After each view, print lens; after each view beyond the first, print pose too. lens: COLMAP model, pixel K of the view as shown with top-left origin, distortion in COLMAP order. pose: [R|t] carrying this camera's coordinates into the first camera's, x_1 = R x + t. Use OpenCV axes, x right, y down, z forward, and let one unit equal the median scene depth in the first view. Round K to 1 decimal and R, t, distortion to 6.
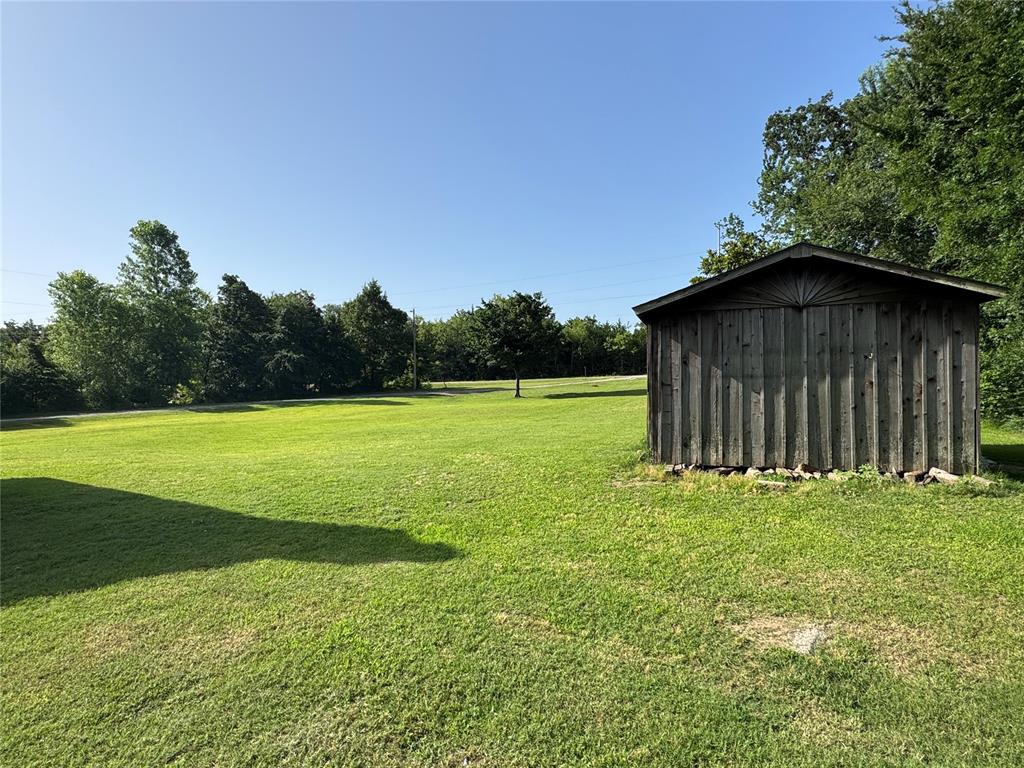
lens RADIAL K [[570.8, 0, 512.0], [0, 570.8, 384.0], [0, 0, 1]] dist [-0.004780, 0.000349]
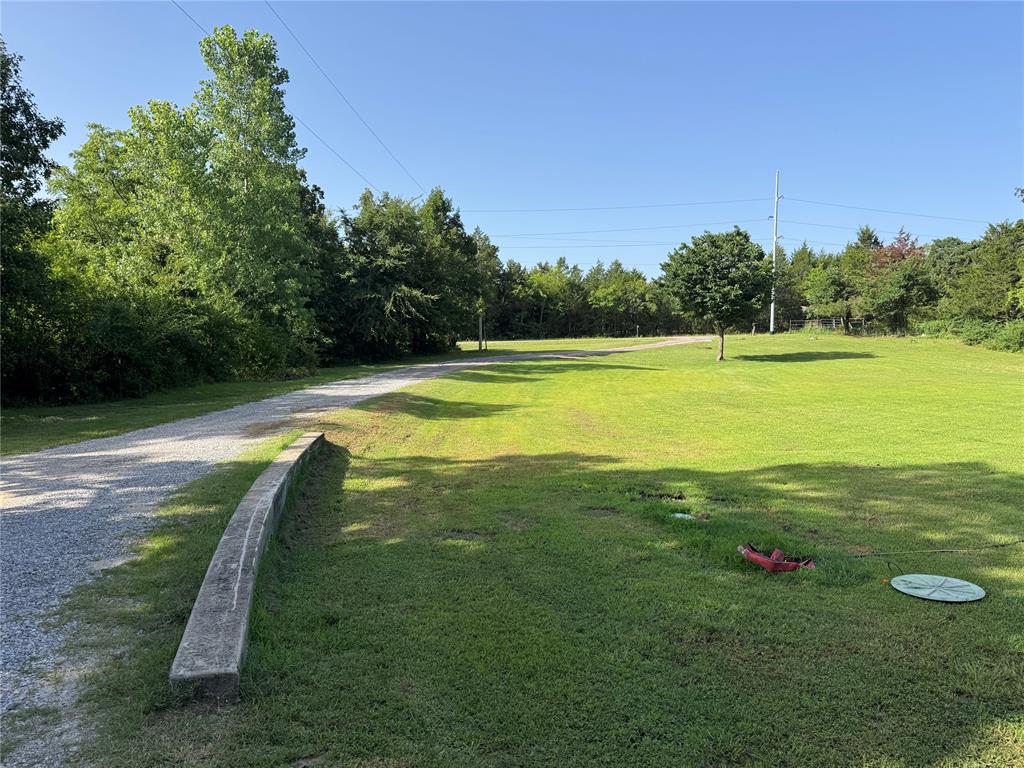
lens RADIAL K [[713.4, 0, 512.0], [0, 713.4, 384.0], [0, 0, 1]] dist [0.141140, -0.223671]
pose [[0.867083, -0.014099, 0.497965, -0.808756], [-0.007435, 0.999122, 0.041234, 0.019593], [-0.498109, -0.039455, 0.866217, 0.274976]]
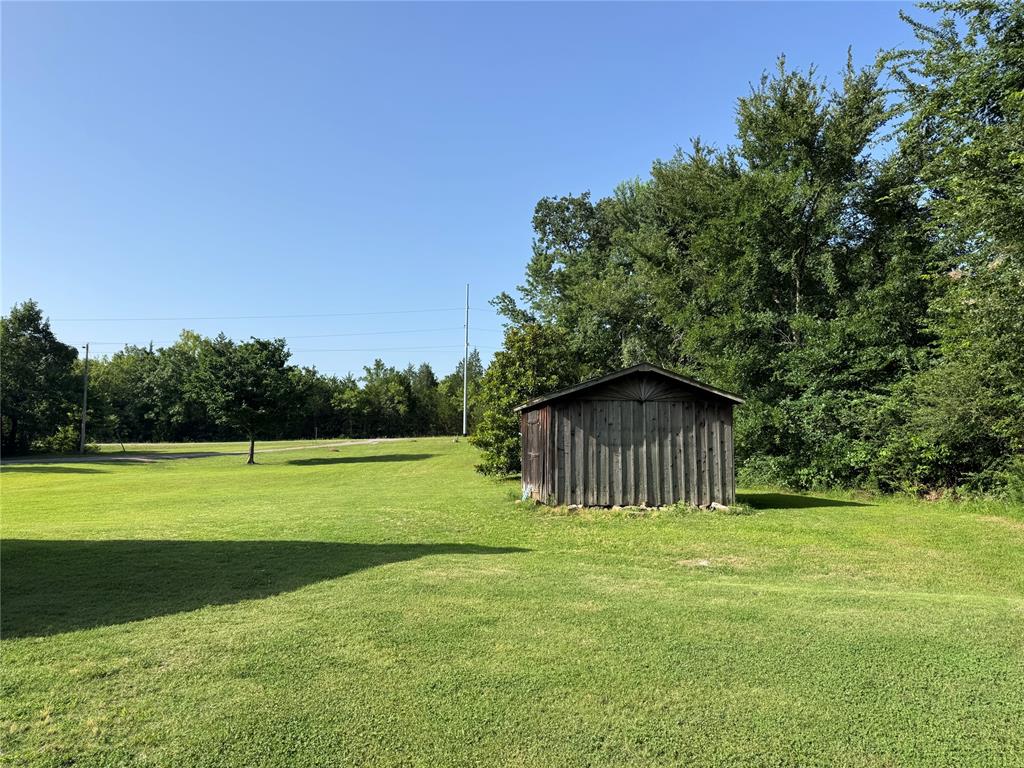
lens RADIAL K [[713.4, 0, 512.0], [0, 713.4, 384.0], [0, 0, 1]] dist [0.141140, -0.223671]
pose [[0.890764, 0.054940, 0.451133, -0.141992], [-0.013949, 0.995503, -0.093693, 0.001599], [-0.454252, 0.077166, 0.887525, -0.119508]]
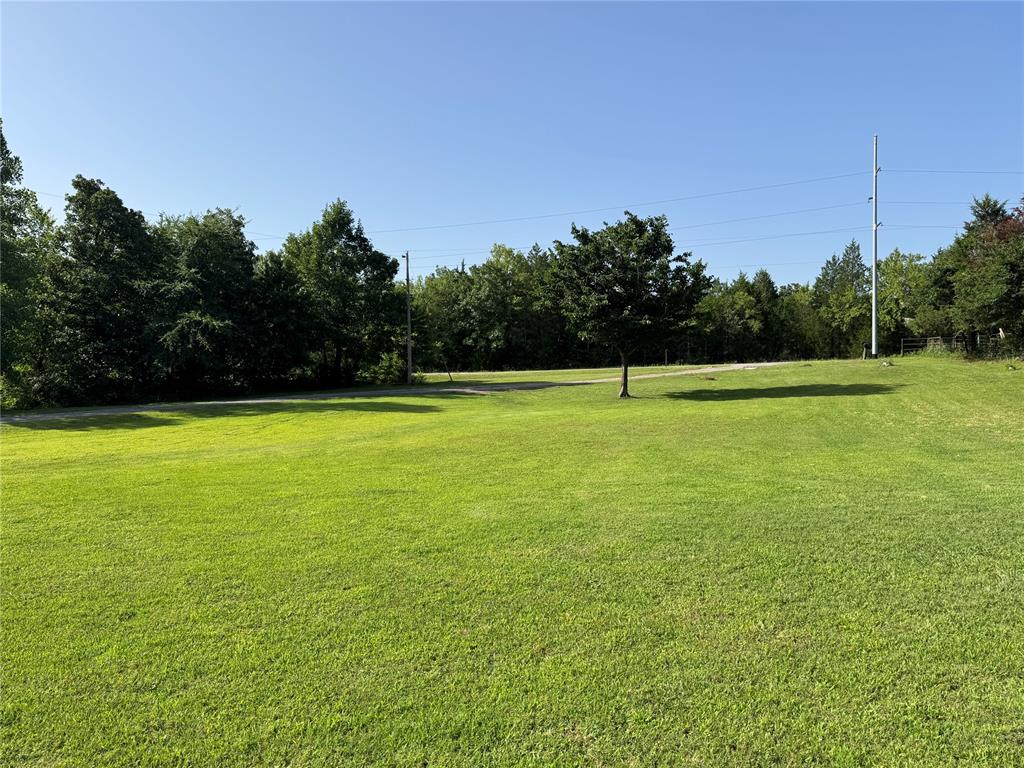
lens RADIAL K [[713.4, 0, 512.0], [0, 713.4, 384.0], [0, 0, 1]] dist [0.141140, -0.223671]
pose [[0.993986, 0.003102, 0.109467, -0.197193], [-0.003809, 0.999973, 0.006246, 0.005881], [-0.109444, -0.006625, 0.993971, 0.304290]]
